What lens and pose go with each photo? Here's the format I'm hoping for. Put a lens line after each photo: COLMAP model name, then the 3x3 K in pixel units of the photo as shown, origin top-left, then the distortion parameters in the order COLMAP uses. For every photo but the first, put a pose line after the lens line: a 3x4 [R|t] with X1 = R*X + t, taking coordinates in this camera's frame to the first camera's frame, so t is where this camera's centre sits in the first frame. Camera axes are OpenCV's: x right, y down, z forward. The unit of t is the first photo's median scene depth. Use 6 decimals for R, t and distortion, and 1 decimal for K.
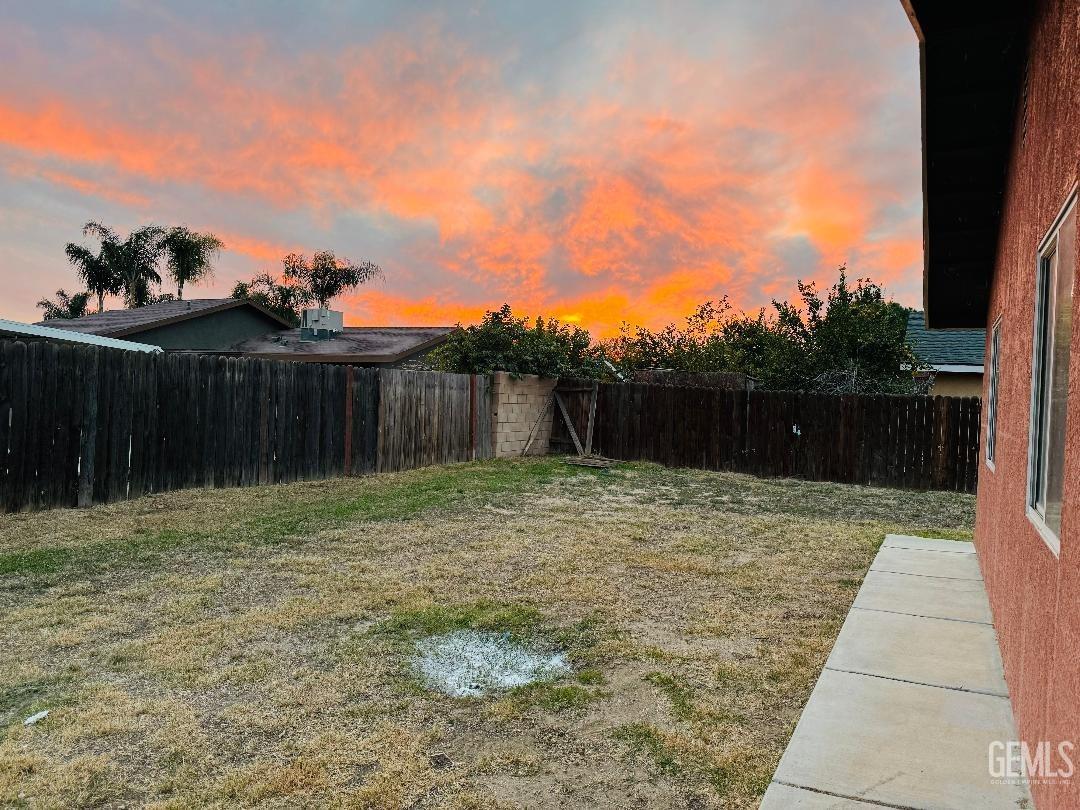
lens RADIAL K [[770.9, 0, 537.5], [0, 770.9, 403.0], [0, 0, 1]] dist [0.067973, -0.067707]
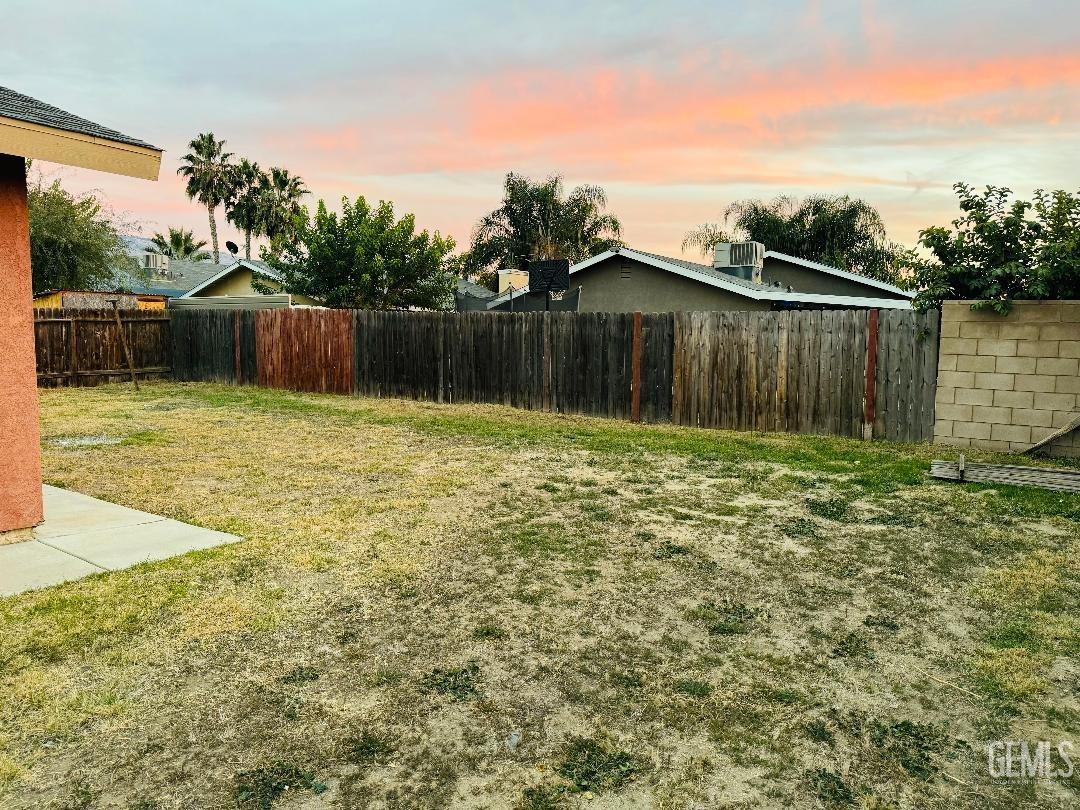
lens RADIAL K [[770.9, 0, 537.5], [0, 770.9, 403.0], [0, 0, 1]] dist [0.067973, -0.067707]
pose [[-0.162803, 0.046758, -0.985550, 0.879978], [-0.030563, 0.998158, 0.052405, 0.026031], [0.986185, 0.038653, -0.161074, 1.180874]]
